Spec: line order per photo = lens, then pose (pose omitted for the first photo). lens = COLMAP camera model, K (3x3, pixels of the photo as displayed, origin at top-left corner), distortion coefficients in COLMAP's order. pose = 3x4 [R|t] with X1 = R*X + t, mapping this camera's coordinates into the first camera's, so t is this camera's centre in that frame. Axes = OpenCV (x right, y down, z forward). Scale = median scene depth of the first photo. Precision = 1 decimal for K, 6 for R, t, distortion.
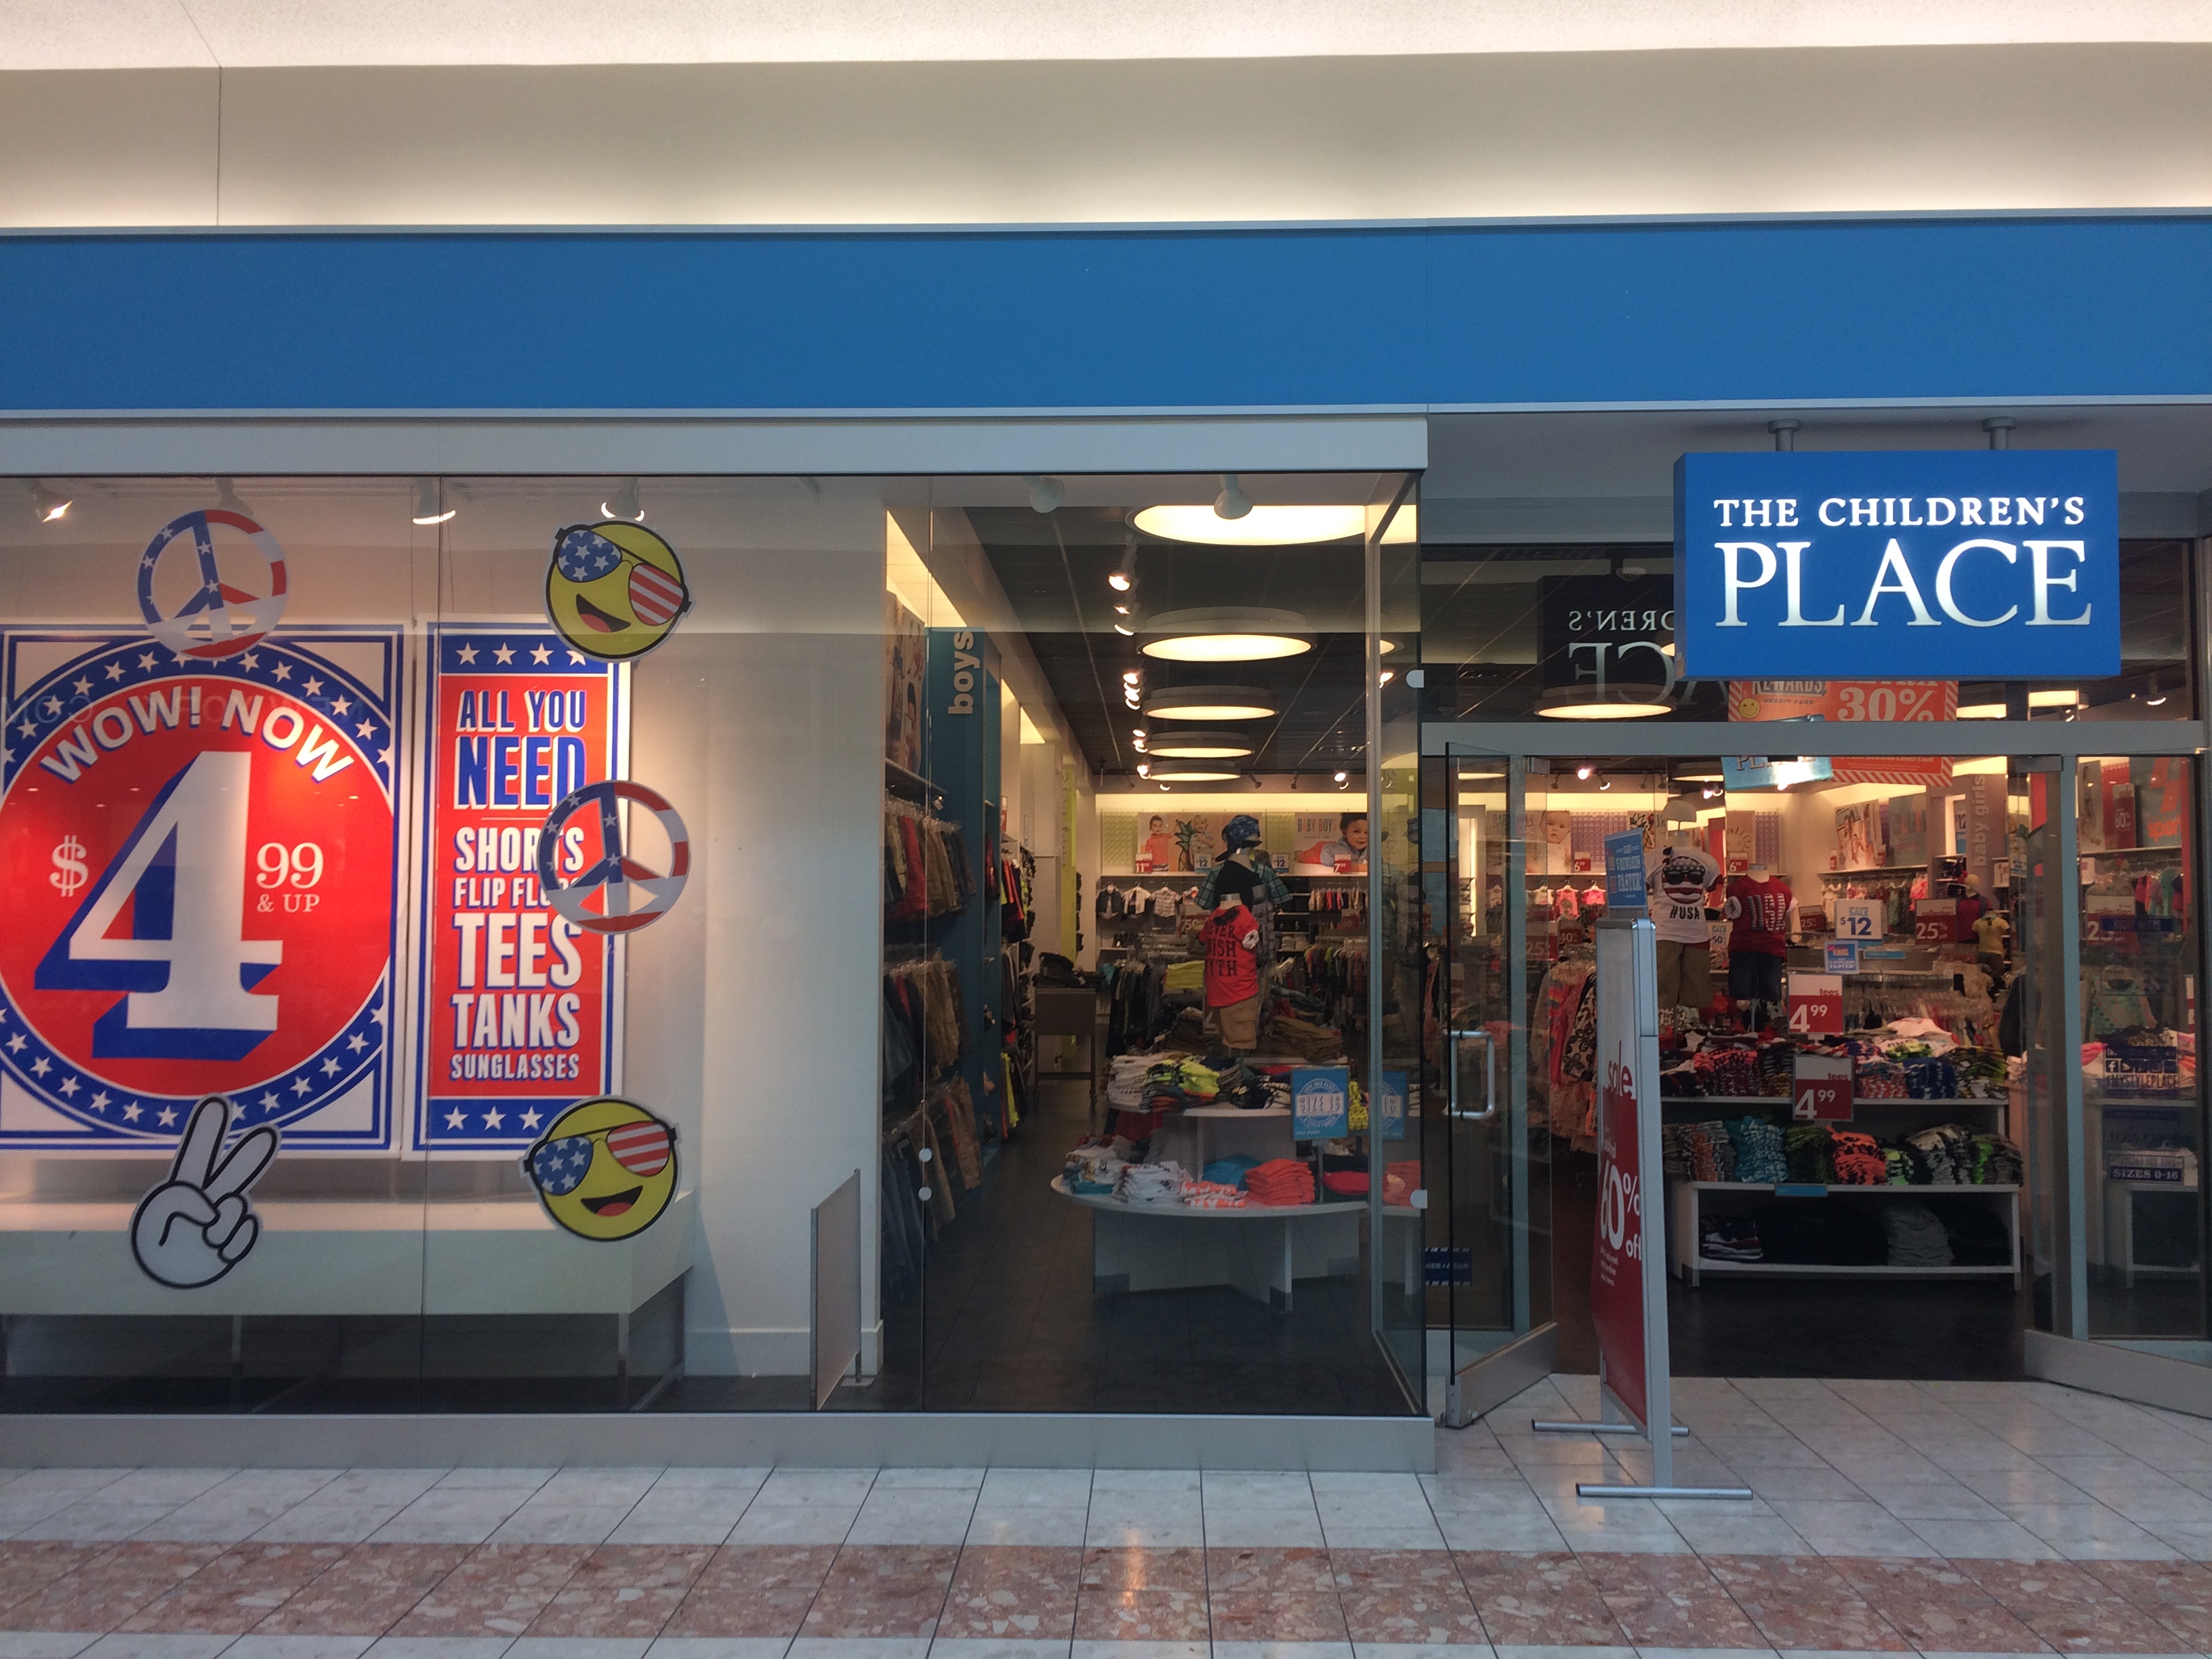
lens RADIAL K [[1943.1, 0, 1117.7], [0, 1943.1, 826.0], [0, 0, 1]] dist [0.066609, -0.092761]
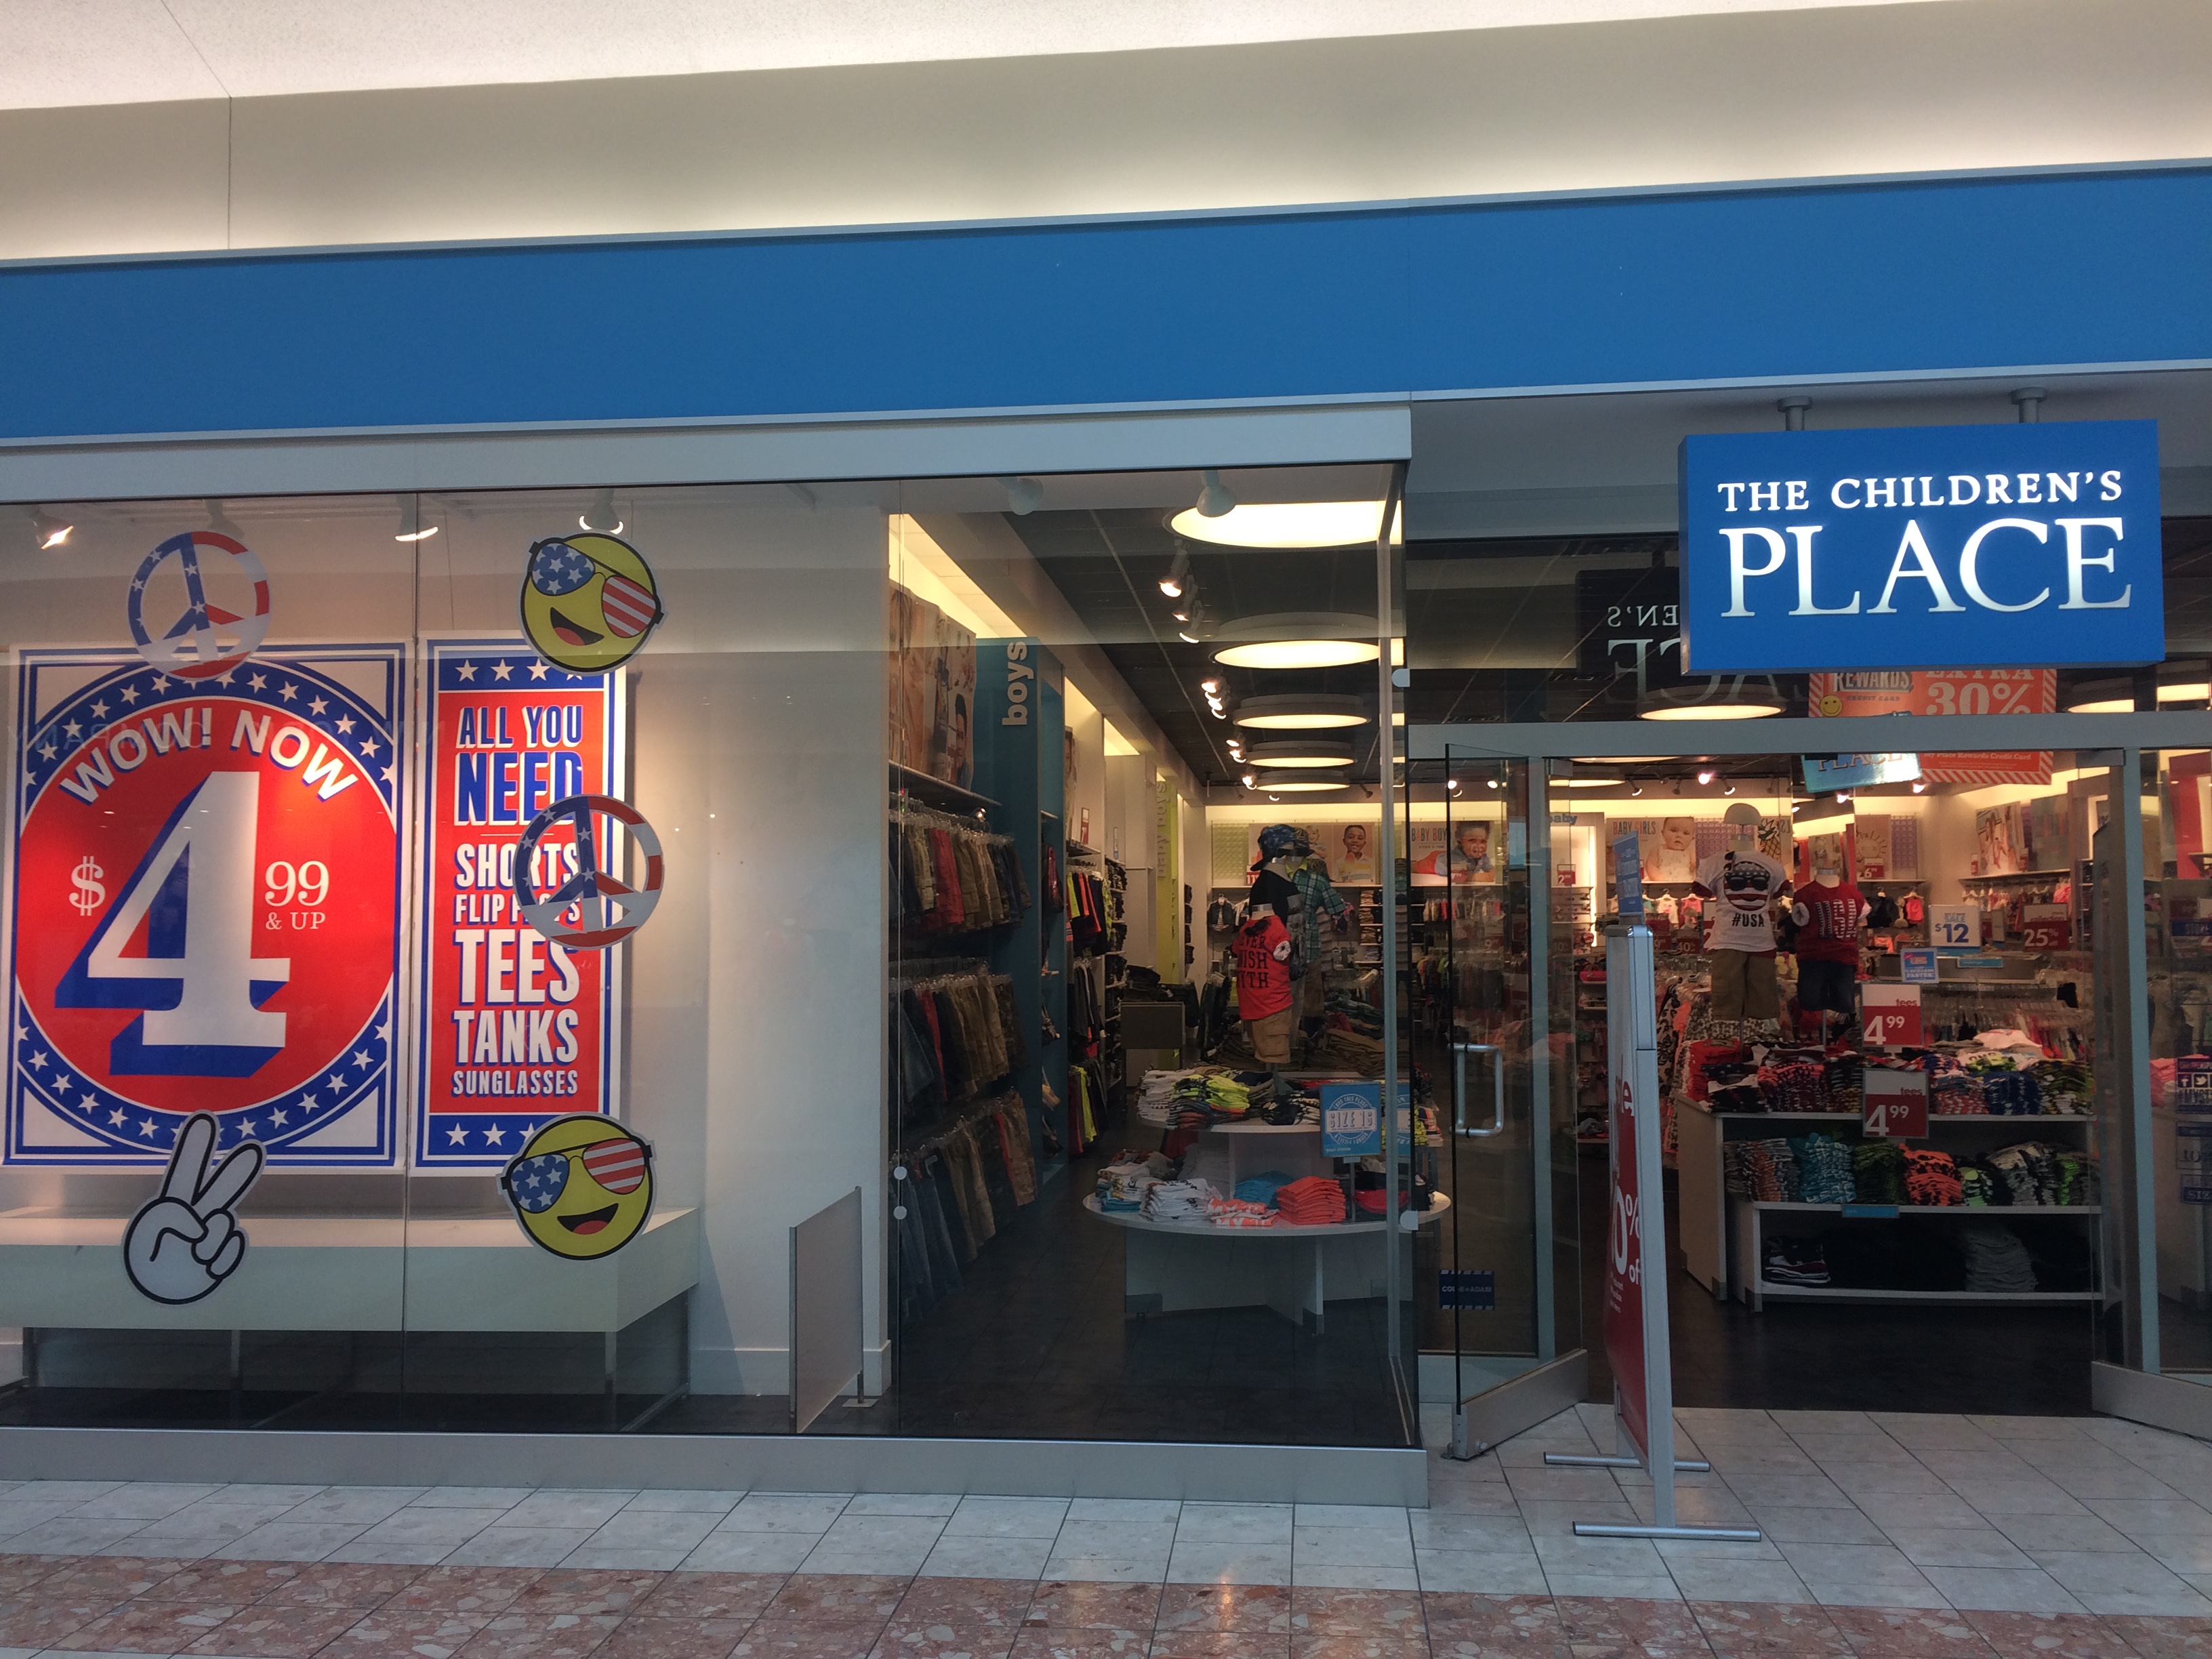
lens RADIAL K [[1940.0, 0, 1106.0], [0, 1940.0, 829.5], [0, 0, 1]] dist [0.069685, -0.101803]
pose [[0.996772, -0.011408, -0.079473, 0.072861], [0.011010, 0.999925, -0.005449, 0.002423], [0.079529, 0.004556, 0.996822, 0.028938]]
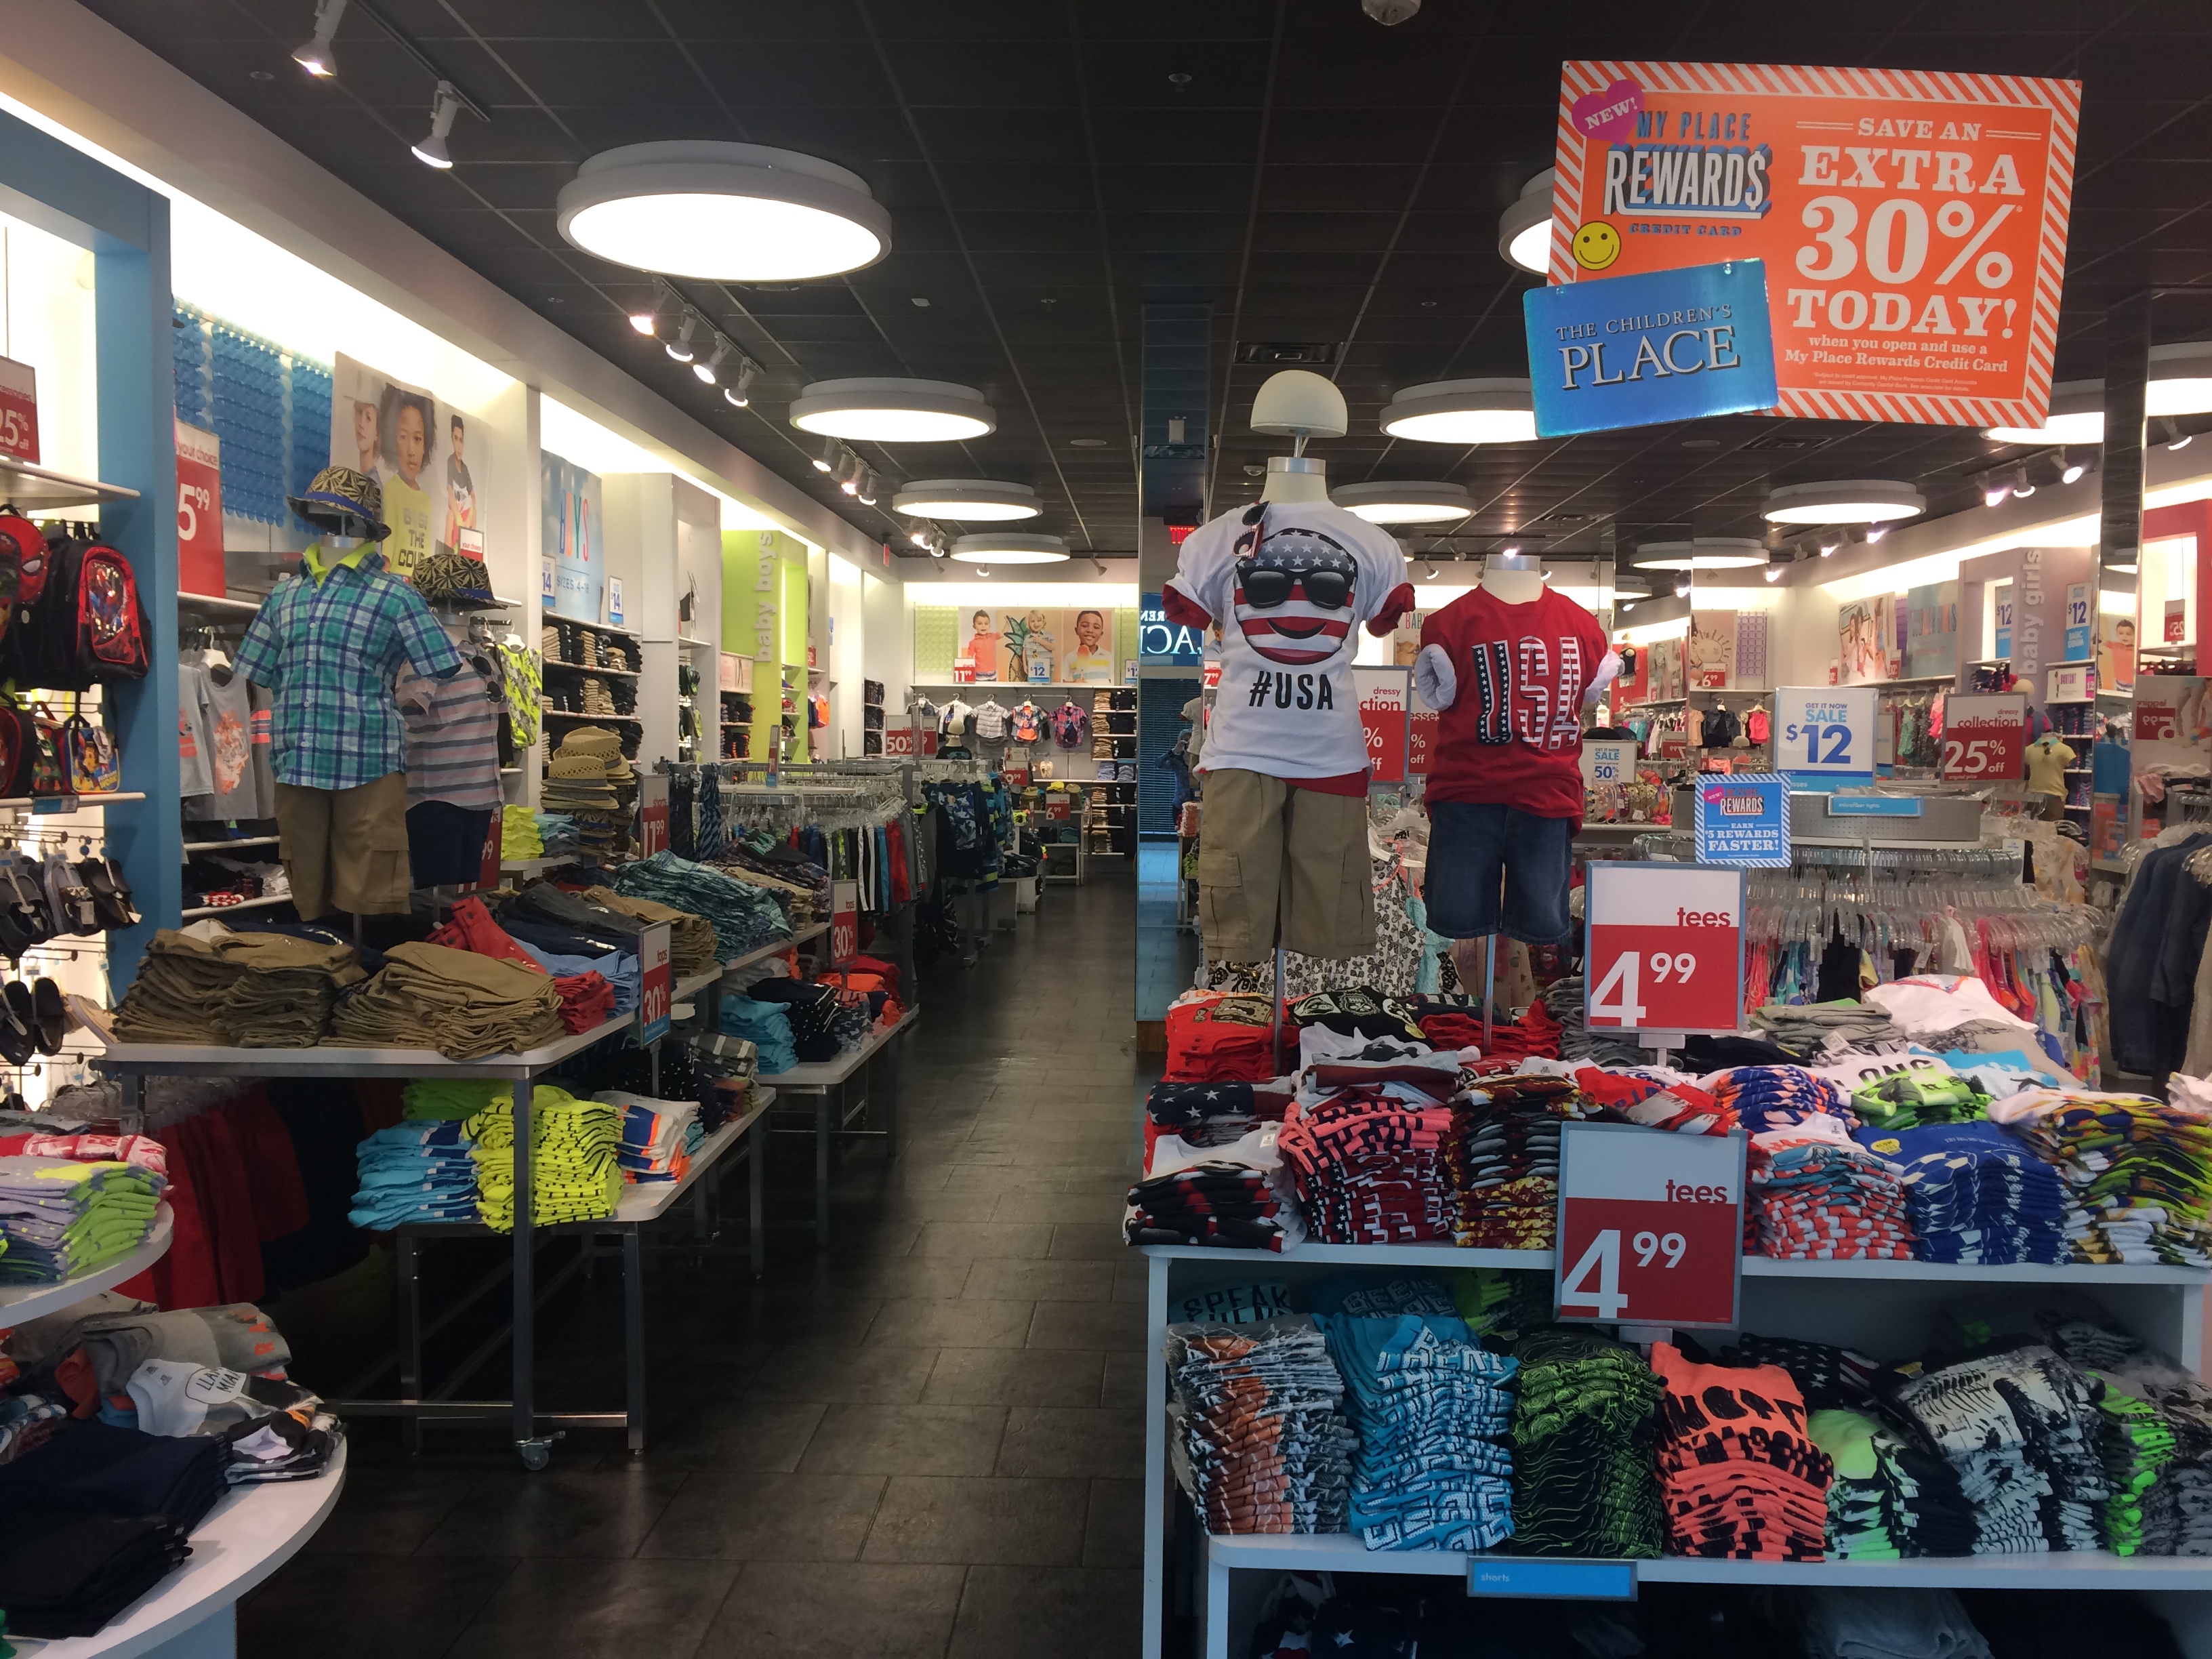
lens RADIAL K [[1940.0, 0, 1106.0], [0, 1940.0, 829.5], [0, 0, 1]] dist [0.069685, -0.101803]
pose [[0.999874, 0.010278, -0.012105, 0.358843], [-0.009148, 0.995898, 0.090015, 0.052424], [0.012981, -0.089893, 0.995867, 0.895634]]
